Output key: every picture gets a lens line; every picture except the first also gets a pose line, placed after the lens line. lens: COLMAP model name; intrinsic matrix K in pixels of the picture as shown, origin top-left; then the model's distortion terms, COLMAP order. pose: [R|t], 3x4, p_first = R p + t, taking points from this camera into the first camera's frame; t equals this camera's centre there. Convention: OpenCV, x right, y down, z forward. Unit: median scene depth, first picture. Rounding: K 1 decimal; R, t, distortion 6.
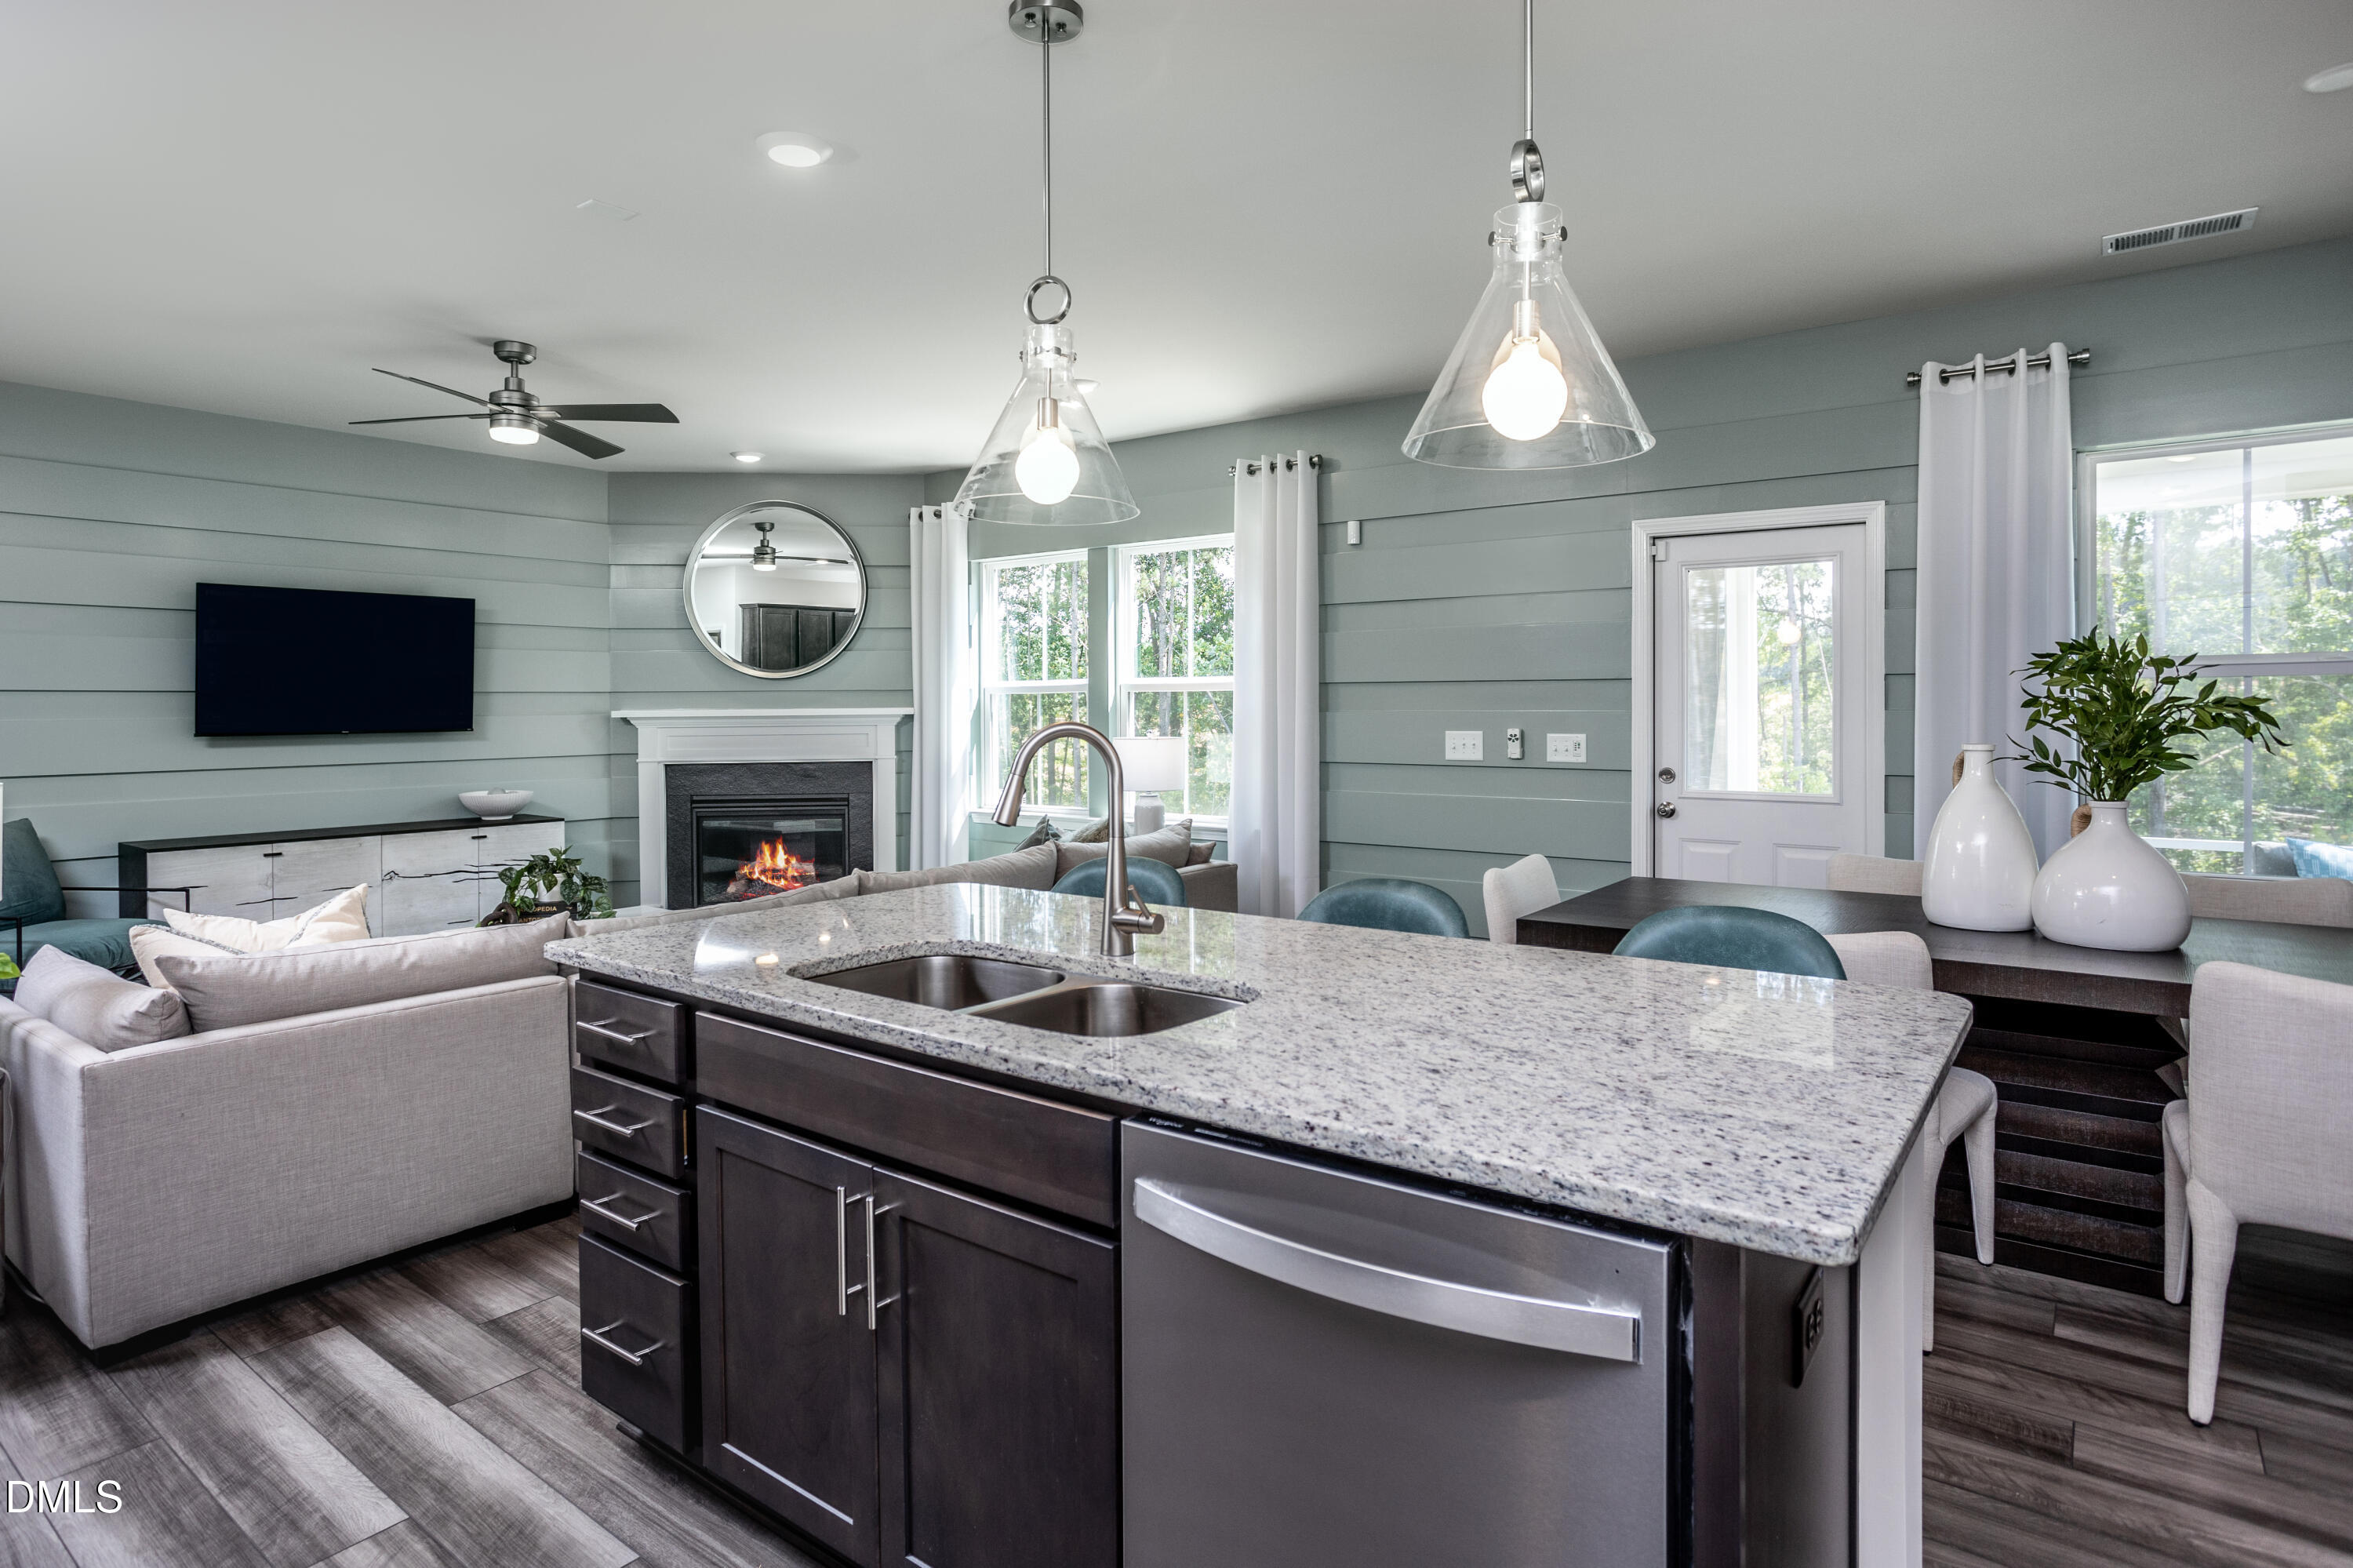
lens RADIAL K [[1259.2, 0, 1174.7], [0, 1259.2, 728.3], [0, 0, 1]] dist [-0.028050, 0.028965]
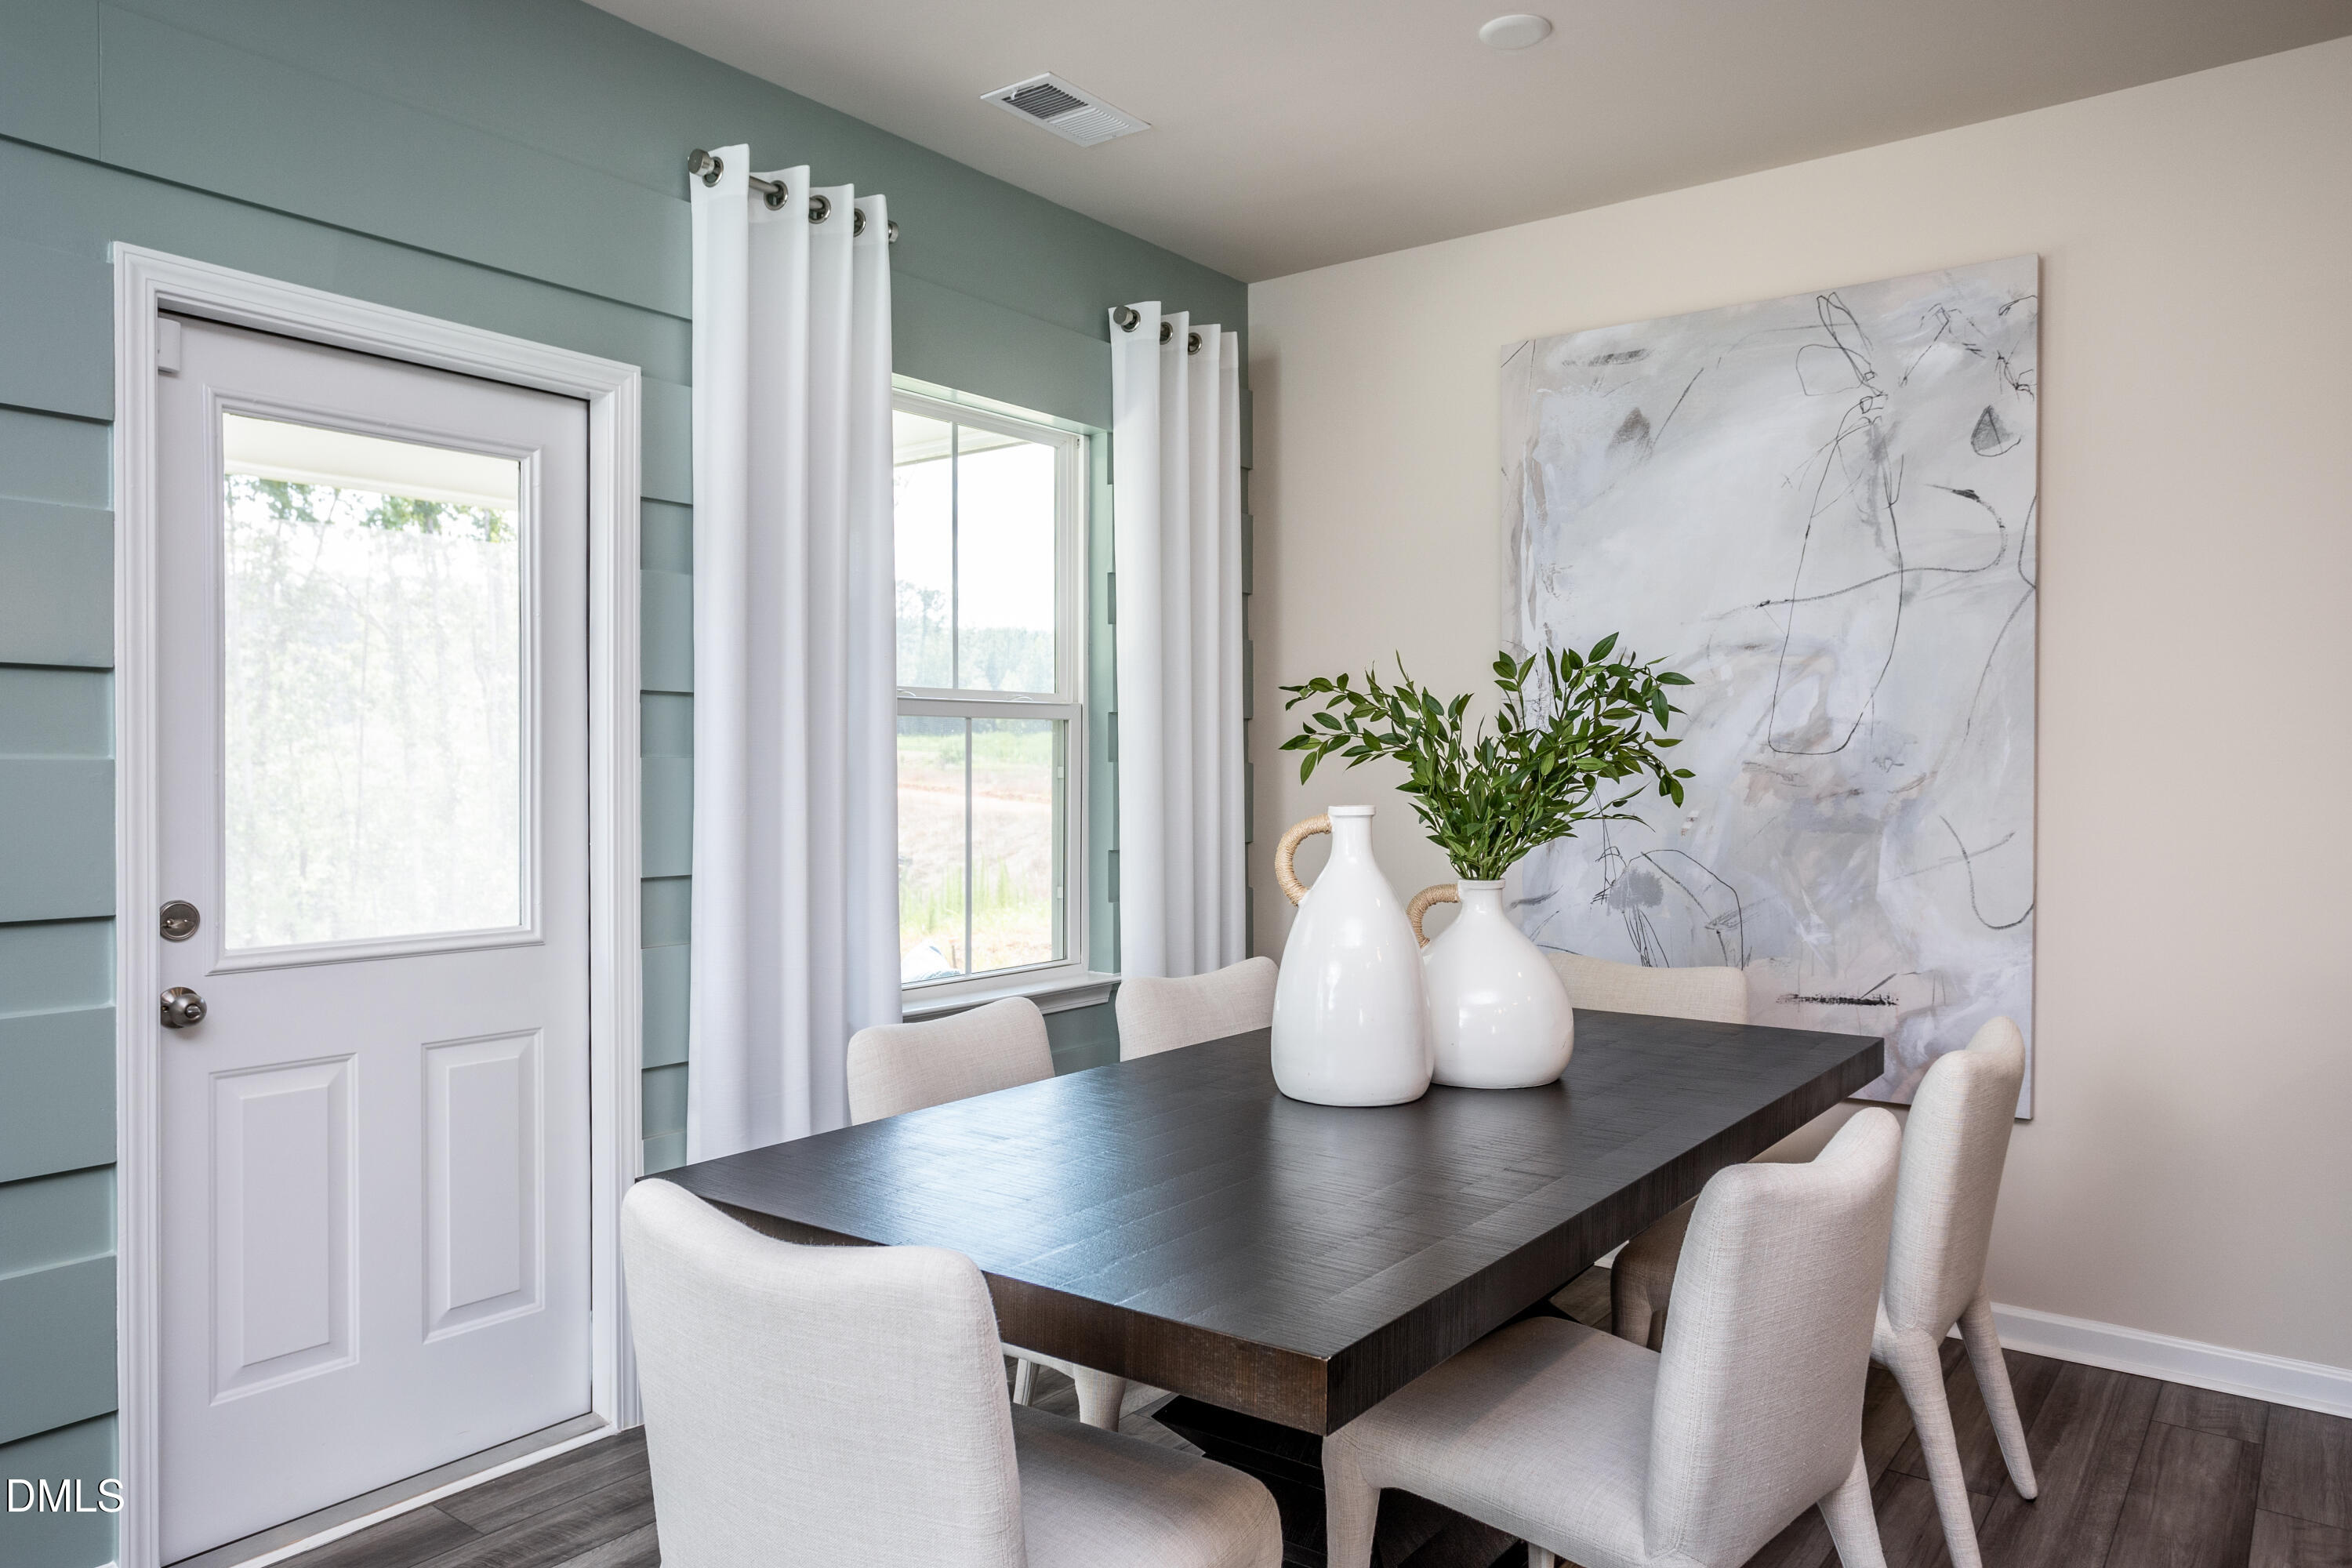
lens RADIAL K [[1571.1, 0, 1176.0], [0, 1571.1, 784.0], [0, 0, 1]] dist [-0.000408, -0.000149]
pose [[-0.005700, -0.006074, 0.999965, -0.085991], [0.012858, 0.999898, 0.006147, -0.003494], [-0.999901, 0.012892, -0.005621, 0.607184]]
